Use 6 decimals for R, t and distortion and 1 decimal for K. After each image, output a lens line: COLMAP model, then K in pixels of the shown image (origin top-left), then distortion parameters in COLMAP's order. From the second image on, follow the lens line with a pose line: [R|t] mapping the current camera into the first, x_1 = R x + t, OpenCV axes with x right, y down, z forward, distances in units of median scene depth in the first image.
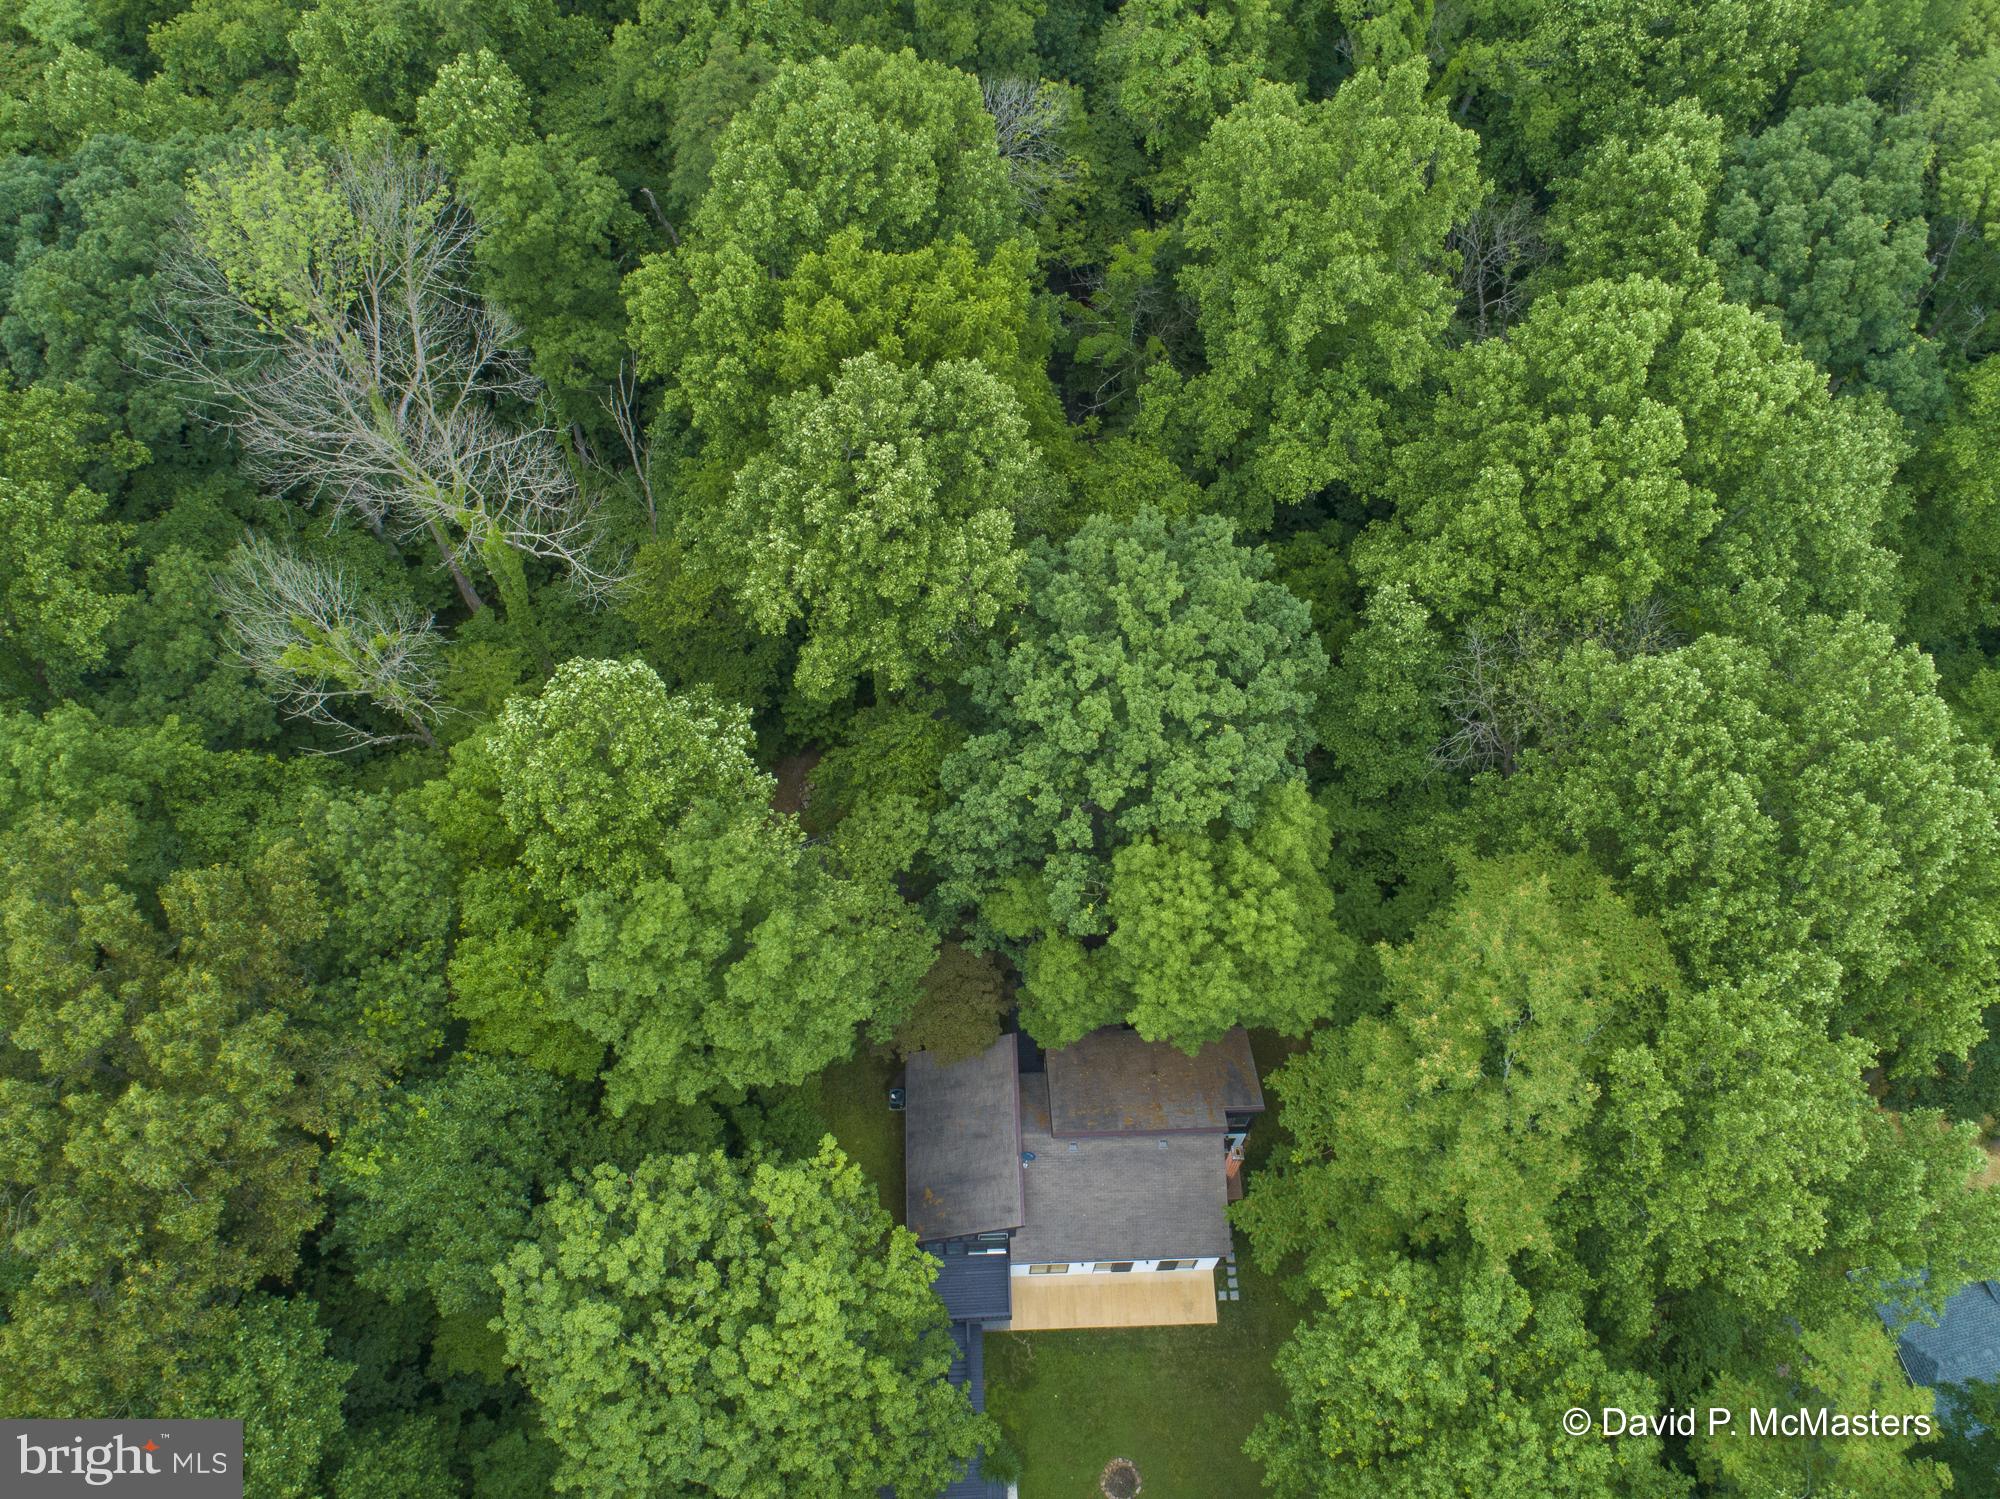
lens RADIAL K [[1493.9, 0, 989.0], [0, 1493.9, 742.6], [0, 0, 1]] dist [-0.026403, 0.011276]
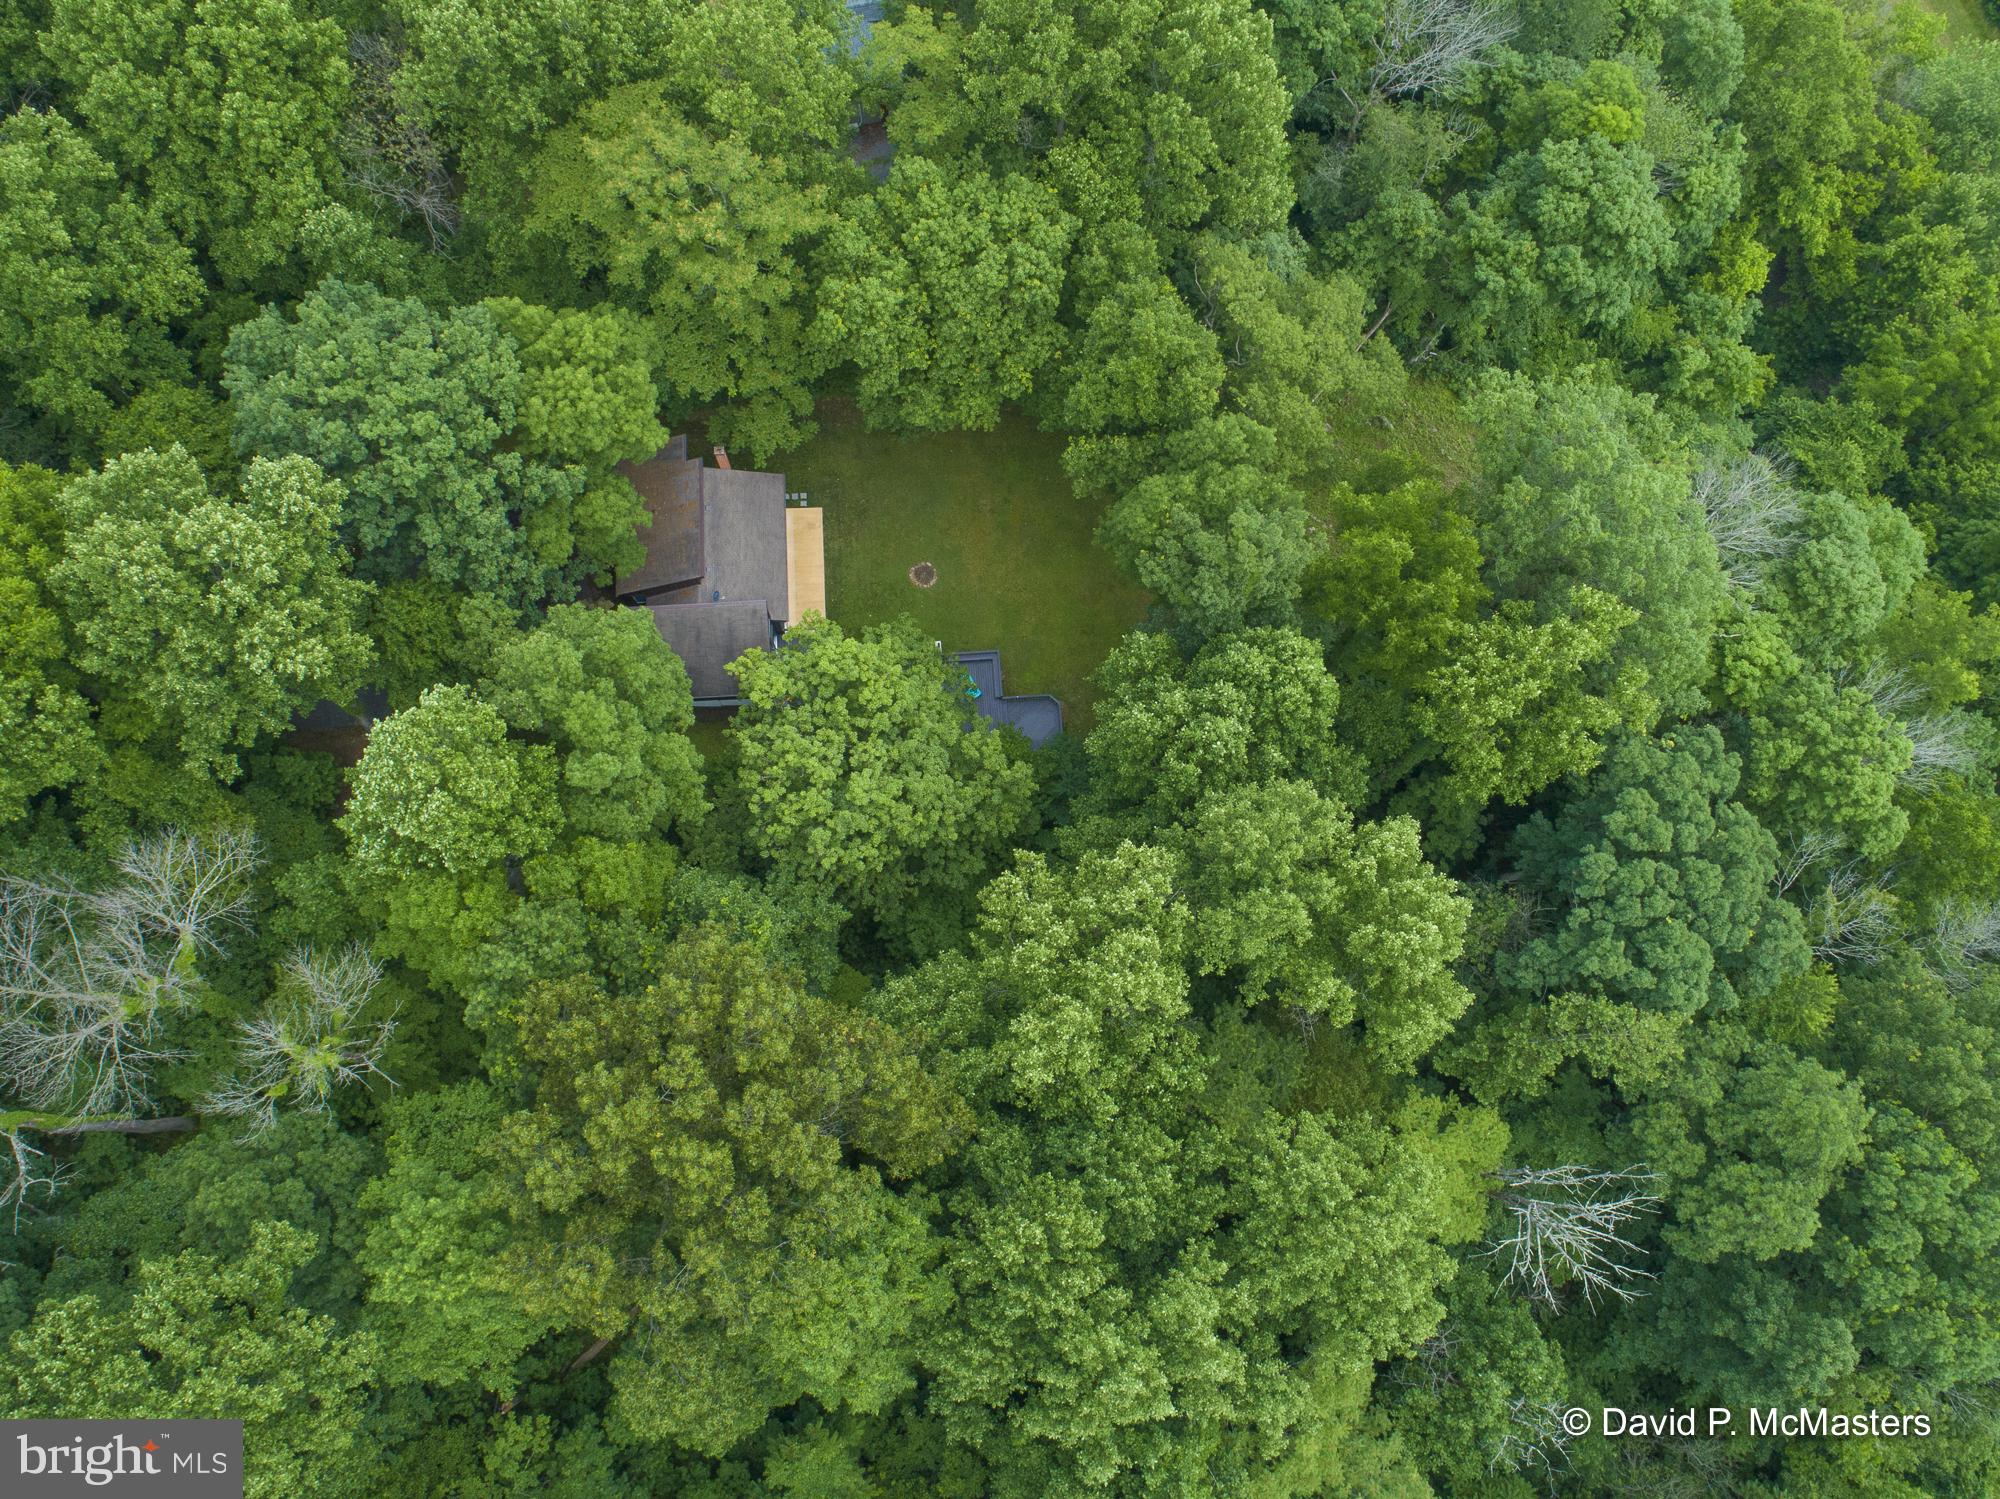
lens RADIAL K [[1493.9, 0, 989.0], [0, 1493.9, 742.6], [0, 0, 1]] dist [-0.026403, 0.011276]
pose [[-0.028237, -0.968272, 0.248298, -0.509500], [0.840045, 0.111645, 0.530905, -0.250427], [-0.541782, 0.223573, 0.810239, -0.232979]]
